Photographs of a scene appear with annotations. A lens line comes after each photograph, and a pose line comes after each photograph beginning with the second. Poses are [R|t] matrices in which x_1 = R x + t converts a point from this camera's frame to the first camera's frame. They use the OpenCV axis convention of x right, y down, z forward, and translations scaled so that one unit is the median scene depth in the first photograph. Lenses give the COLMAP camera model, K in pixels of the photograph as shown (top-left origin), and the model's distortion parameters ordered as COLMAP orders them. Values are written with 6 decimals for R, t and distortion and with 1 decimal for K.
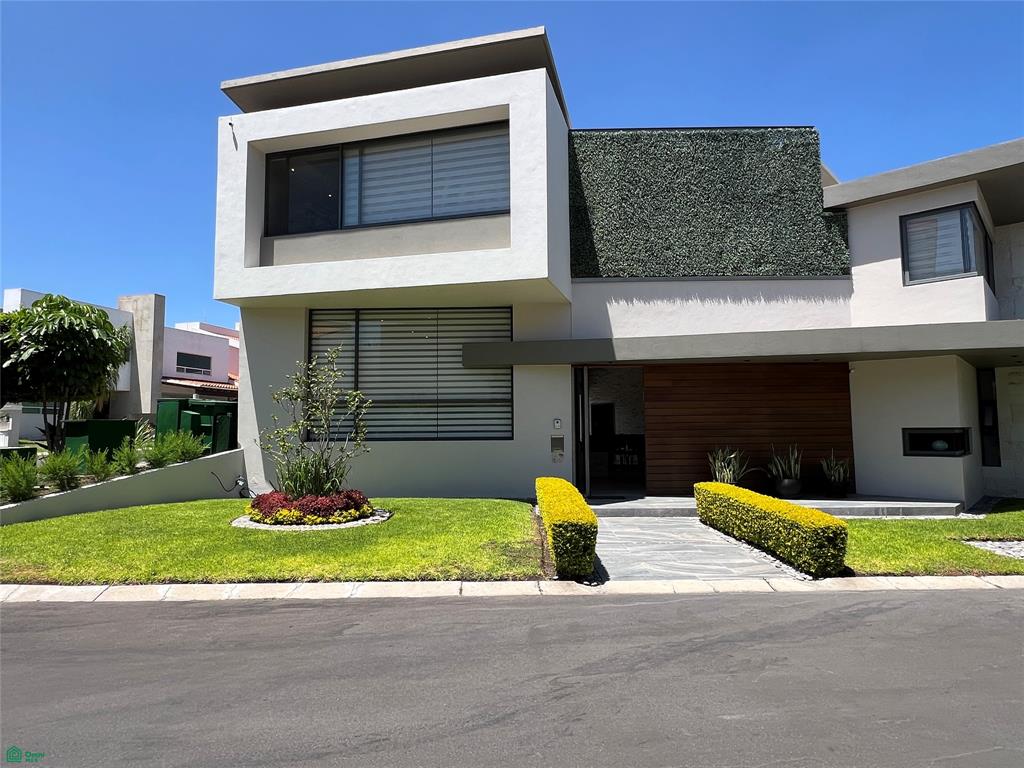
lens RADIAL K [[597.1, 0, 512.0], [0, 597.1, 384.0], [0, 0, 1]] dist [0.004954, 0.001544]
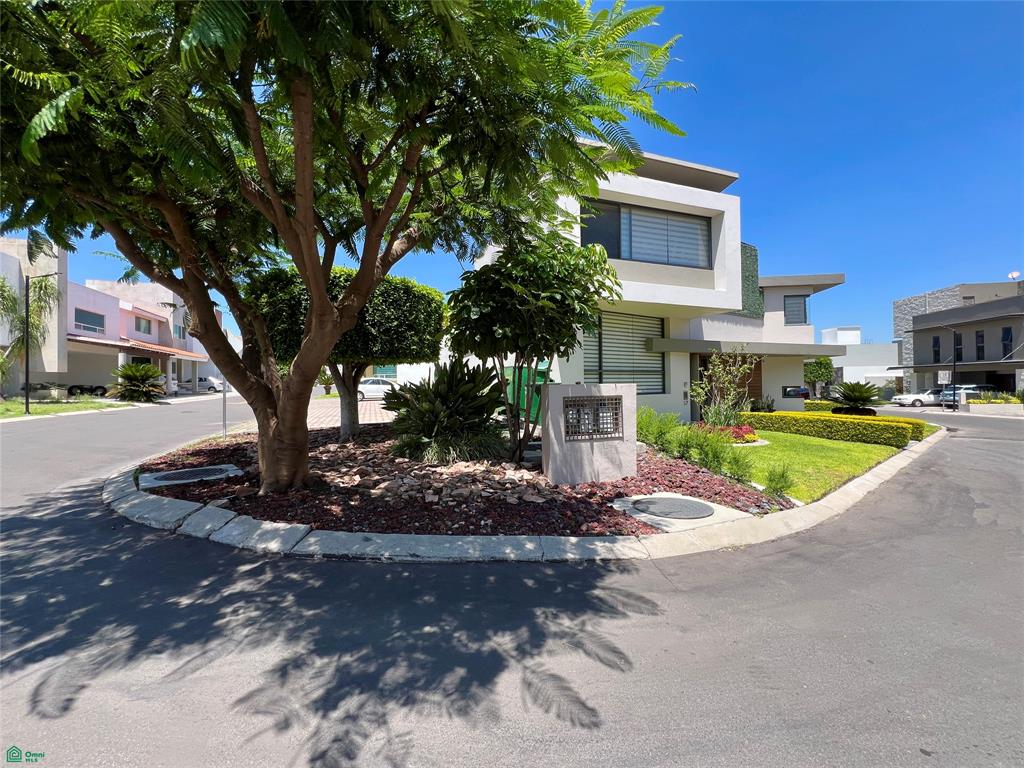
lens RADIAL K [[406.3, 0, 512.0], [0, 406.3, 384.0], [0, 0, 1]] dist [-0.000764, -0.000145]
pose [[0.834400, 0.000331, 0.551159, -1.062228], [-0.037946, 0.997662, 0.056848, 0.013378], [-0.549852, -0.068348, 0.832461, 0.243376]]
